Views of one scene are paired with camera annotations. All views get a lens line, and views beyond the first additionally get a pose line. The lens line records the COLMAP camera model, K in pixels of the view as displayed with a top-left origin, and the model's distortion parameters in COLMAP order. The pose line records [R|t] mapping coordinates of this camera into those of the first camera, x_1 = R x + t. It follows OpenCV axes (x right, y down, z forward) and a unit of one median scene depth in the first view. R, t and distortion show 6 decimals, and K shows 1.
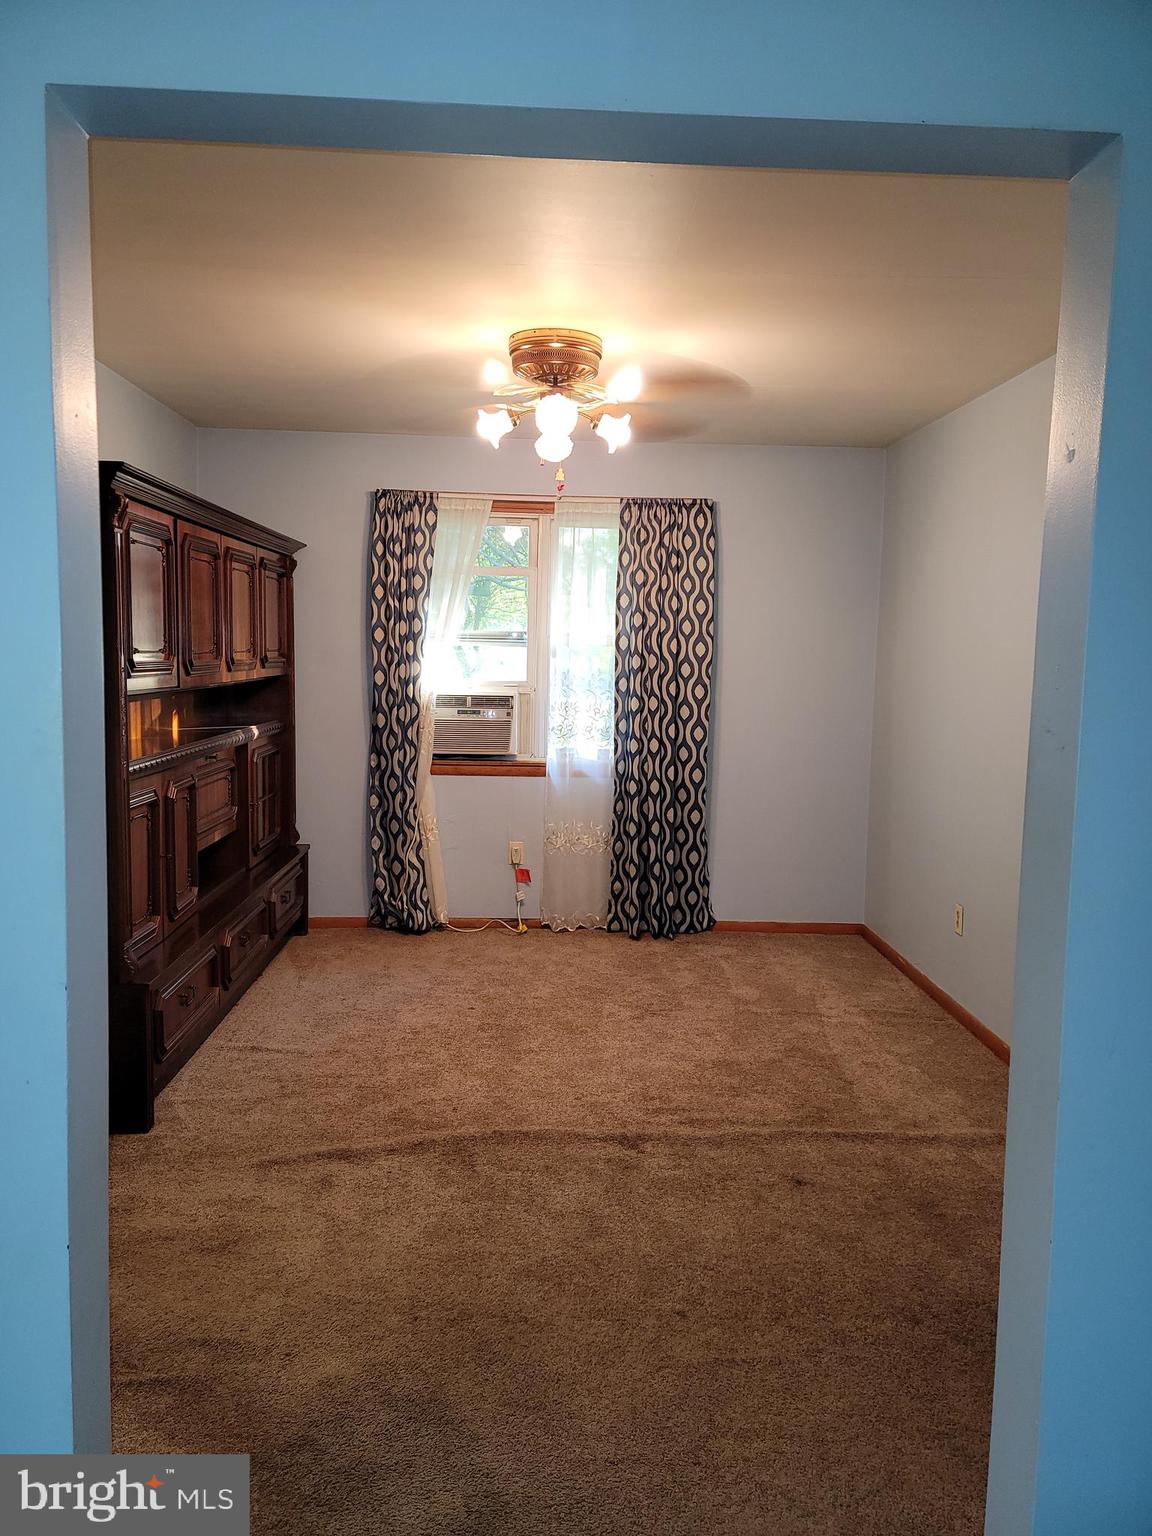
lens RADIAL K [[1124.6, 0, 580.7], [0, 1124.6, 768.7], [0, 0, 1]] dist [0.043495, -0.008779]
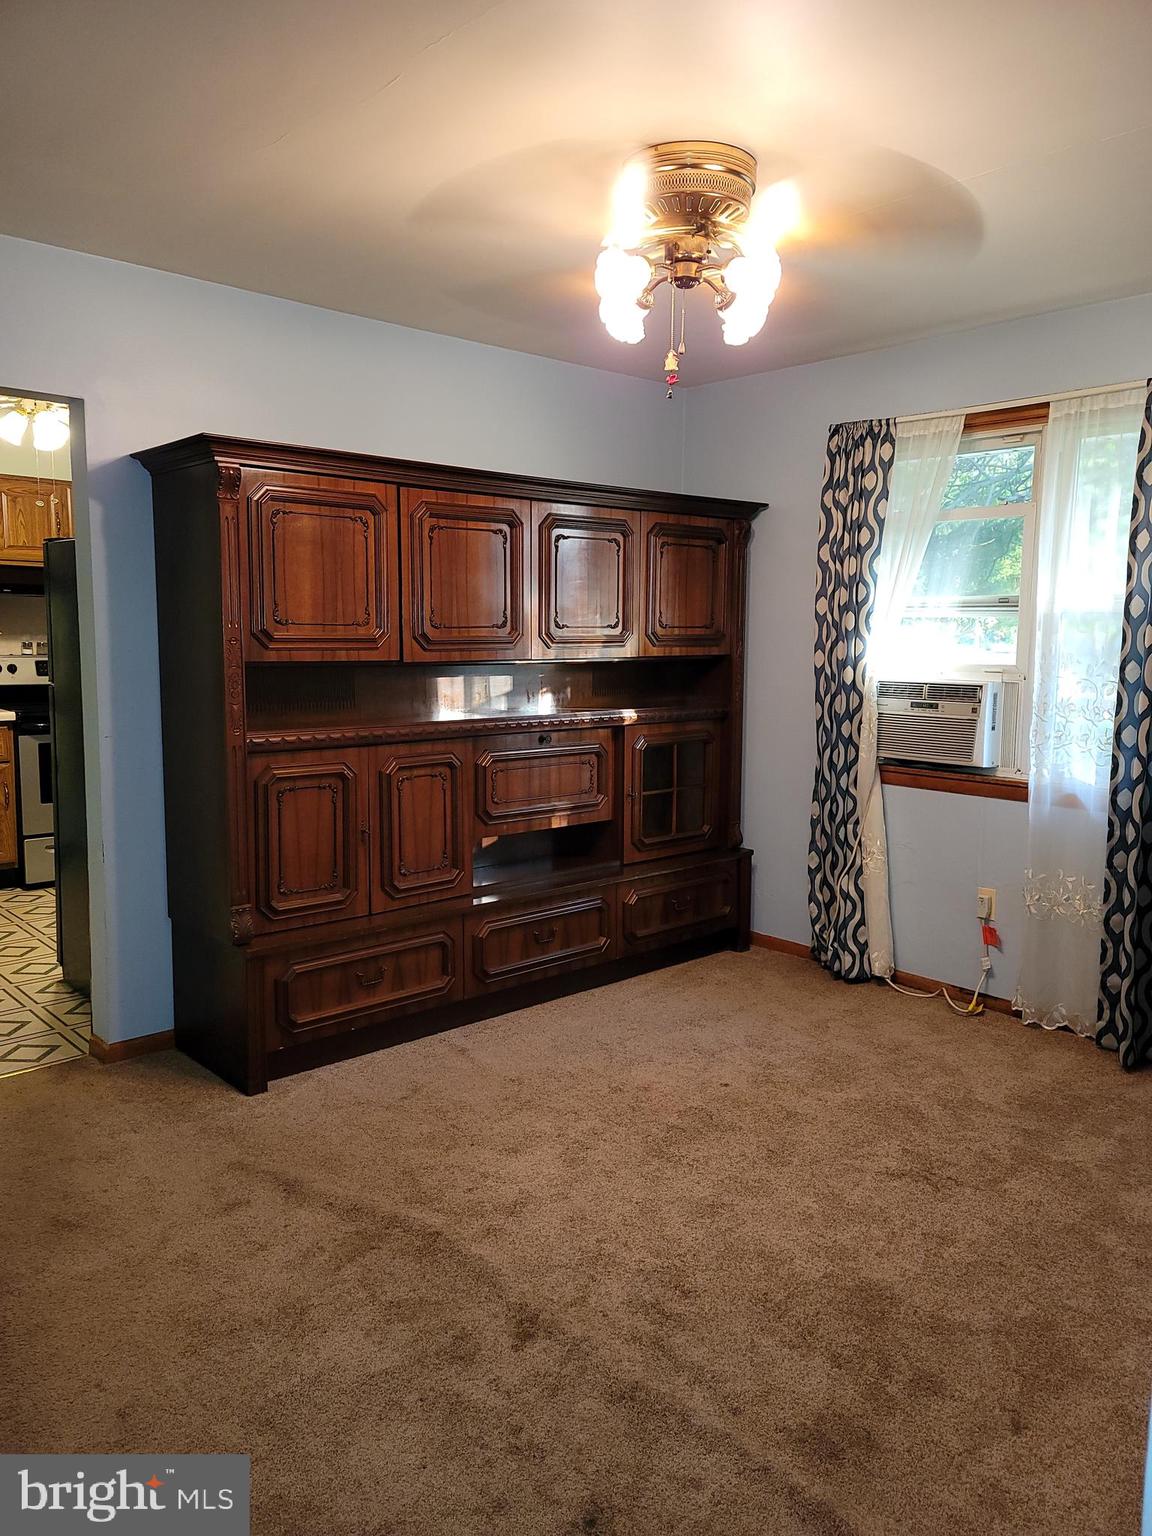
lens RADIAL K [[1124.6, 0, 579.3], [0, 1124.6, 764.3], [0, 0, 1]] dist [0.043495, -0.008779]
pose [[0.633674, 0.080234, -0.769428, 0.344485], [-0.077623, 0.996182, 0.039952, -0.023773], [0.769696, 0.034408, 0.637482, 0.349665]]
